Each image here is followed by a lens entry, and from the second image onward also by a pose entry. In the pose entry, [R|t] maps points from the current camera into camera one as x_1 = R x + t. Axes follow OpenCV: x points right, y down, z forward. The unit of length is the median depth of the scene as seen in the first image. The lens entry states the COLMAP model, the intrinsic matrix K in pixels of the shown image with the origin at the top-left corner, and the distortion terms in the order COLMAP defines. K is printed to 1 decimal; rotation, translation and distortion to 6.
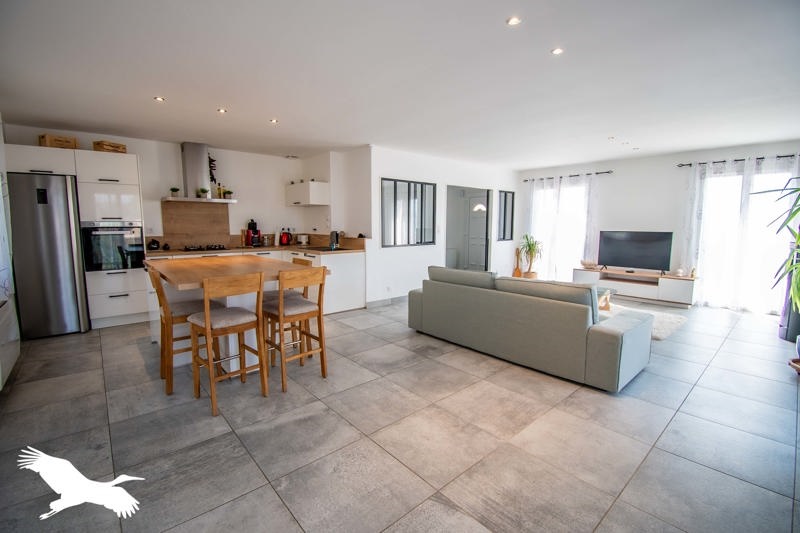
lens RADIAL K [[359.7, 0, 399.7], [0, 359.7, 265.1], [0, 0, 1]] dist [0.013983, -0.001146]
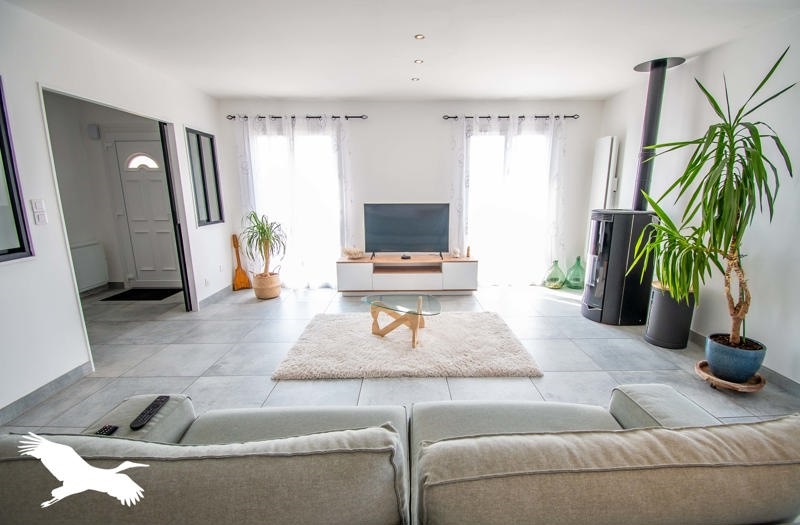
lens RADIAL K [[359.7, 0, 398.3], [0, 359.7, 273.5], [0, 0, 1]] dist [0.013983, -0.001146]
pose [[0.652642, -0.169897, 0.738373, 0.061750], [0.091930, 0.985091, 0.145410, -0.054679], [-0.752069, -0.027022, 0.658530, 0.473887]]
